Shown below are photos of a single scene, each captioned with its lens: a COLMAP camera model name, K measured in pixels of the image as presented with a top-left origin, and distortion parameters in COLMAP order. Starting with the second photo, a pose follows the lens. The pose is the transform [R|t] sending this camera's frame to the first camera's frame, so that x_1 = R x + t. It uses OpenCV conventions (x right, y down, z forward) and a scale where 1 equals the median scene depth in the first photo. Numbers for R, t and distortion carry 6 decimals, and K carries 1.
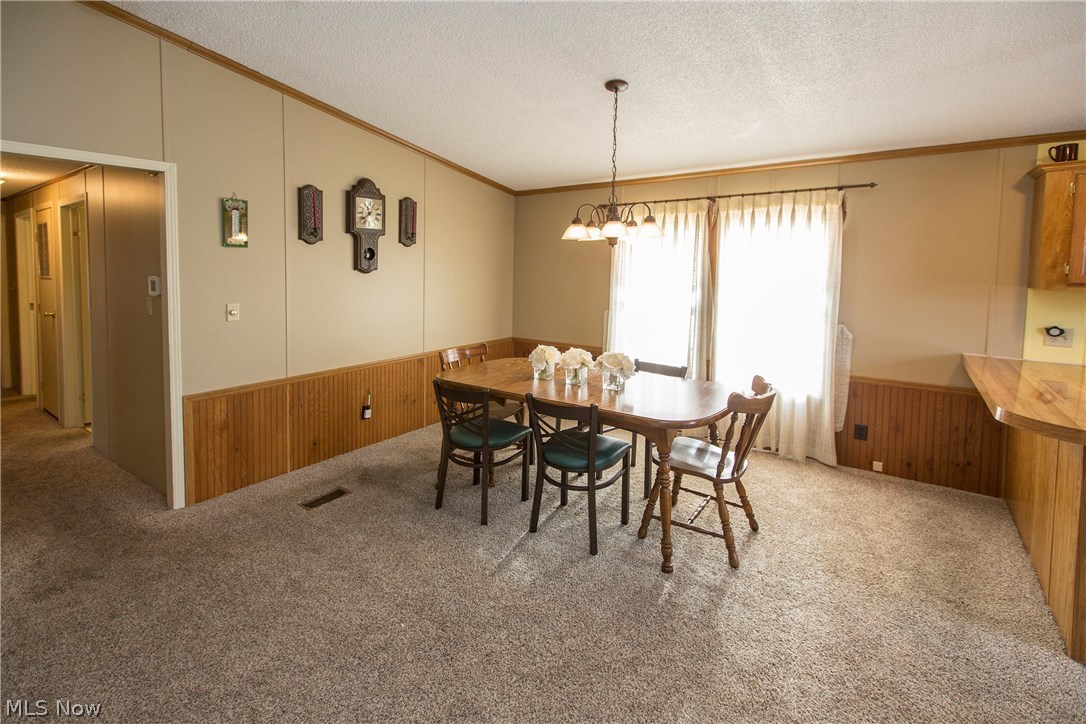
lens RADIAL K [[494.9, 0, 515.6], [0, 494.9, 350.6], [0, 0, 1]] dist [0.000983, 0.000142]
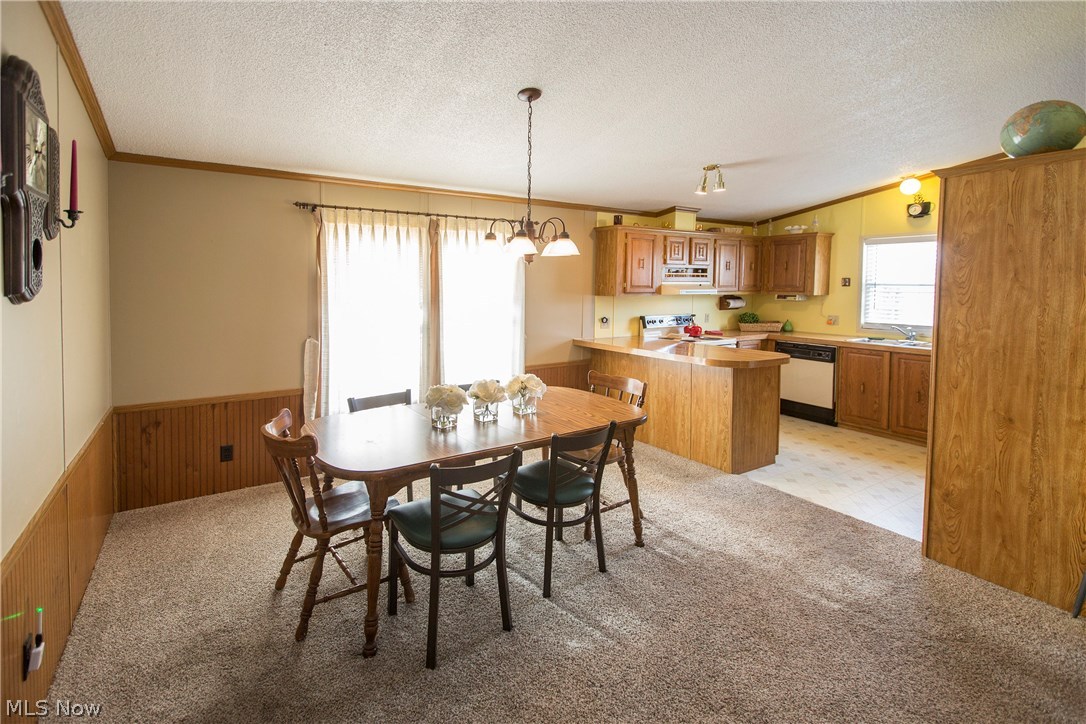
lens RADIAL K [[523.0, 0, 545.9], [0, 523.0, 334.9], [0, 0, 1]] dist [0.030487, 0.000101]
pose [[0.318368, -0.096960, 0.942996, -0.683436], [0.155436, 0.986632, 0.048969, -0.105108], [-0.935137, 0.130985, 0.329183, 0.575484]]
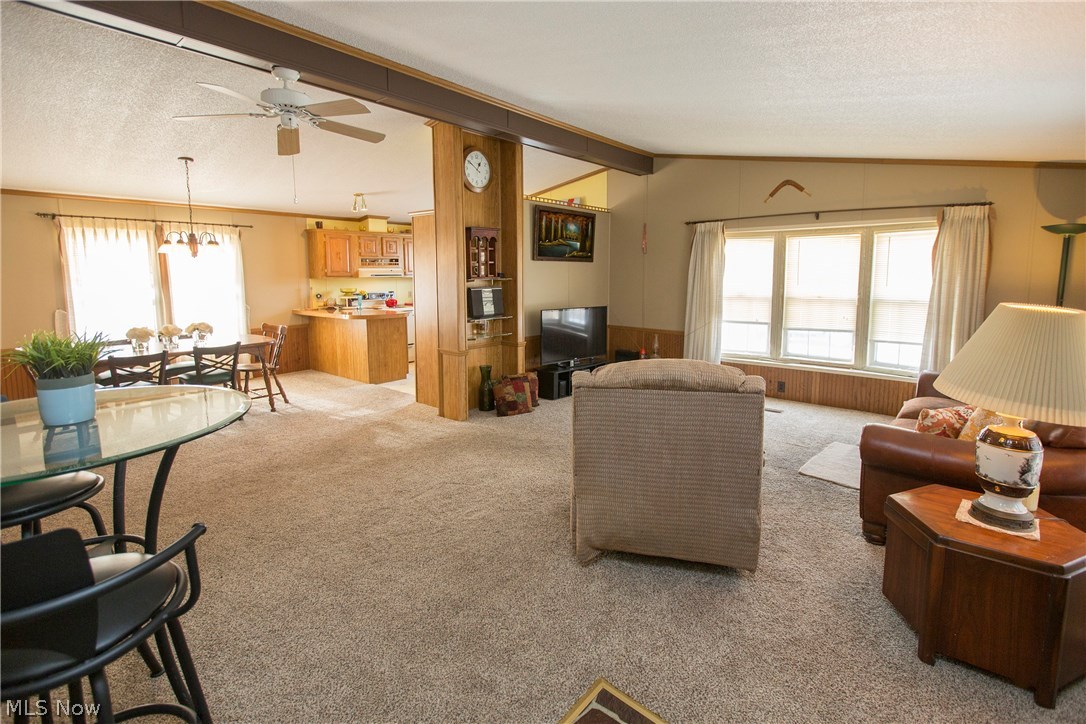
lens RADIAL K [[494.9, 0, 515.6], [0, 494.9, 350.6], [0, 0, 1]] dist [0.000983, 0.000142]
pose [[0.047826, -0.167139, 0.984773, -1.247293], [0.166303, 0.973473, 0.157144, -0.000779], [-0.984914, 0.156255, 0.074353, -0.072346]]
